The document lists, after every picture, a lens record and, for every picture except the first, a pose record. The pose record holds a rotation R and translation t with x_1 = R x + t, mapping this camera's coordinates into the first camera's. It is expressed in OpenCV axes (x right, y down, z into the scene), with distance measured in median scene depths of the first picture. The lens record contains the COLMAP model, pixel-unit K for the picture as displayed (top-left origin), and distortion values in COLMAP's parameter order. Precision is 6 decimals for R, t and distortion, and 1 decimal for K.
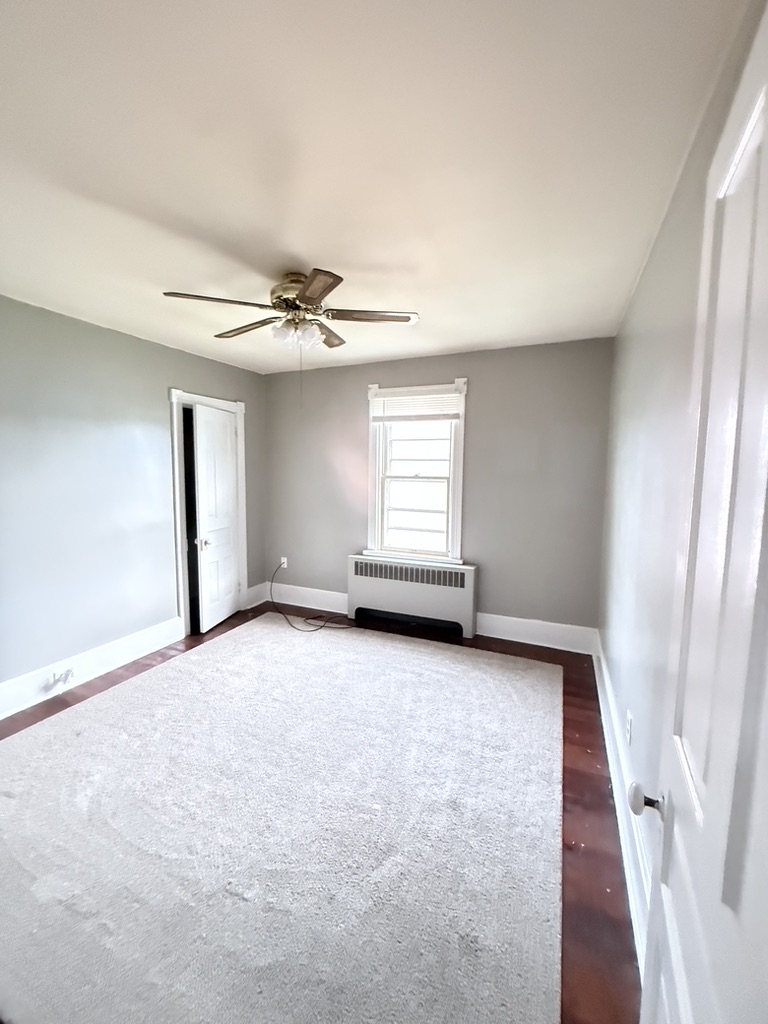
lens RADIAL K [[407.7, 0, 385.2], [0, 407.7, 509.6], [0, 0, 1]] dist [-0.000277, 0.000119]
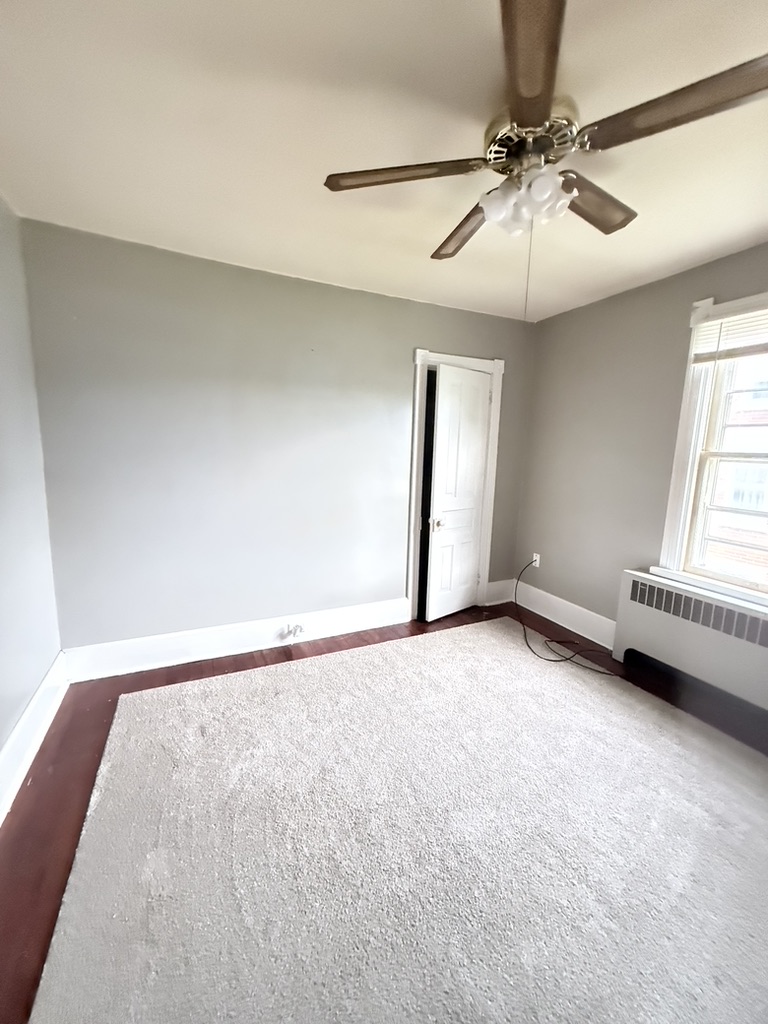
lens RADIAL K [[407.7, 0, 385.2], [0, 407.7, 509.6], [0, 0, 1]] dist [-0.000277, 0.000119]
pose [[0.757891, 0.108192, -0.643348, 0.039303], [-0.081101, 0.994128, 0.071642, -0.002769], [0.647321, -0.002121, 0.762215, 0.250295]]
